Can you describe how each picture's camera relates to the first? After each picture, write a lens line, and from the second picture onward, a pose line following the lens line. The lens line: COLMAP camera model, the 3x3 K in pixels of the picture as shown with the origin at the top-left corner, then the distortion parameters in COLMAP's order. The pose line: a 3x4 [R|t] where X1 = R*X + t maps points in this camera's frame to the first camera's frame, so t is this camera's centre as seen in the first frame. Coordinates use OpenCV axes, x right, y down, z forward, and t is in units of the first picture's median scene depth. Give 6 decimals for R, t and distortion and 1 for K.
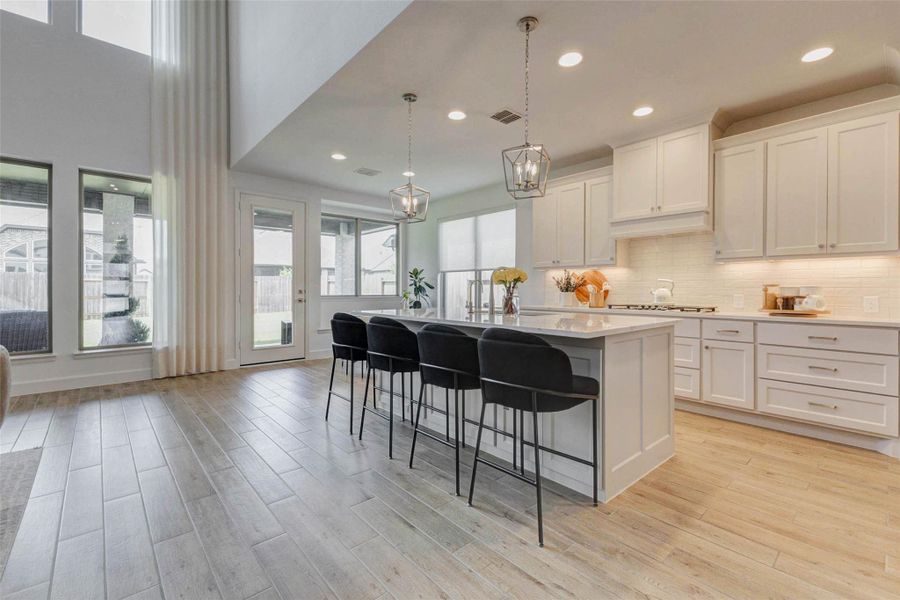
lens RADIAL K [[401.0, 0, 450.9], [0, 401.0, 289.2], [0, 0, 1]] dist [0.010132, -0.001863]
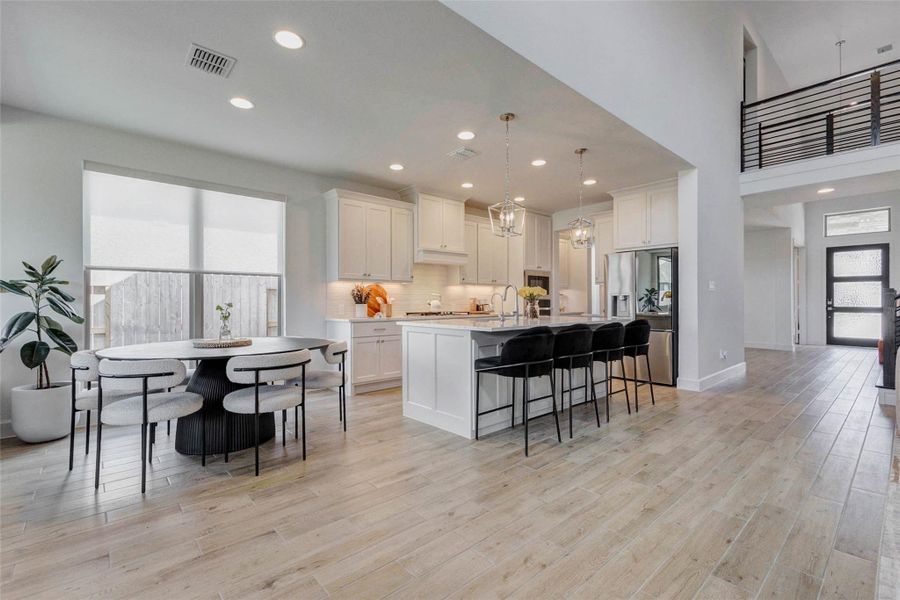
lens RADIAL K [[401.0, 0, 458.3], [0, 401.0, 298.1], [0, 0, 1]] dist [0.010132, -0.001863]
pose [[-0.014521, 0.008189, 0.999861, -1.033565], [0.003617, 0.999960, -0.008137, 0.002338], [-0.999888, 0.003499, -0.014550, 1.037116]]
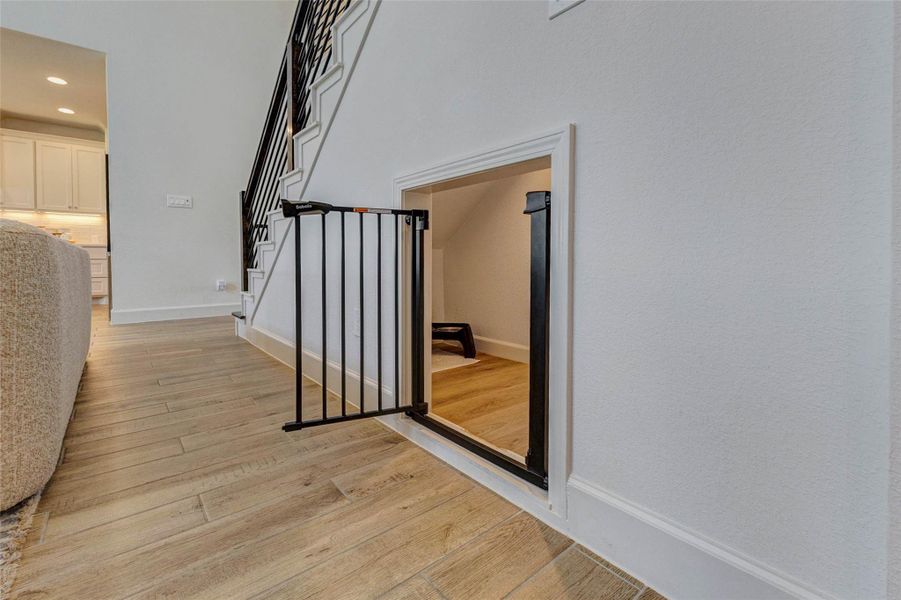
lens RADIAL K [[401.5, 0, 462.2], [0, 401.5, 266.8], [0, 0, 1]] dist [0.010132, -0.001863]
pose [[0.028432, -0.021930, 0.999355, -0.808951], [0.006582, 0.999742, 0.021751, 0.124897], [-0.999574, 0.005959, 0.028569, -0.773131]]
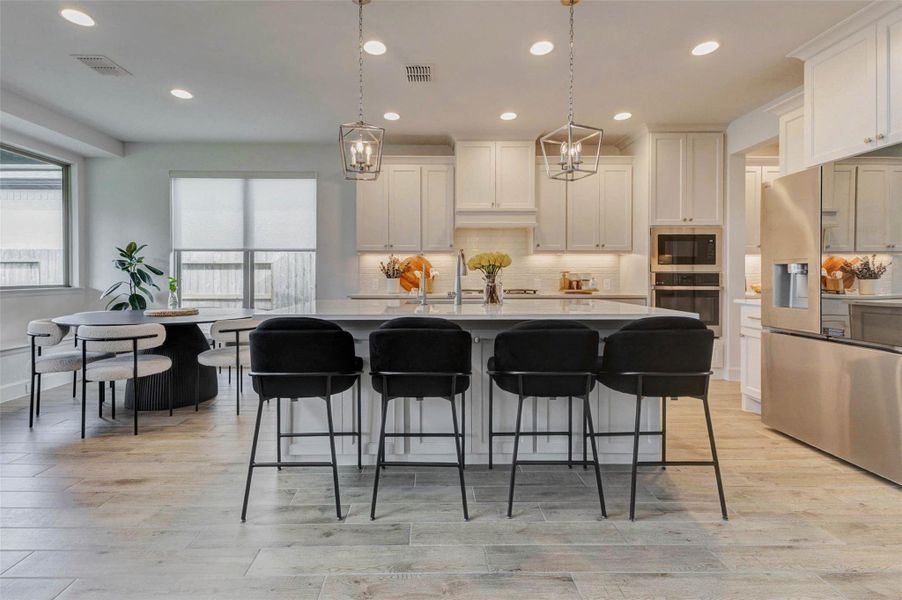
lens RADIAL K [[401.9, 0, 434.1], [0, 401.9, 278.0], [0, 0, 1]] dist [0.010132, -0.001863]
pose [[0.650843, -0.004682, 0.759198, -0.500115], [0.001833, 0.999988, 0.004595, 0.003496], [-0.759210, -0.001599, 0.650843, 0.421039]]
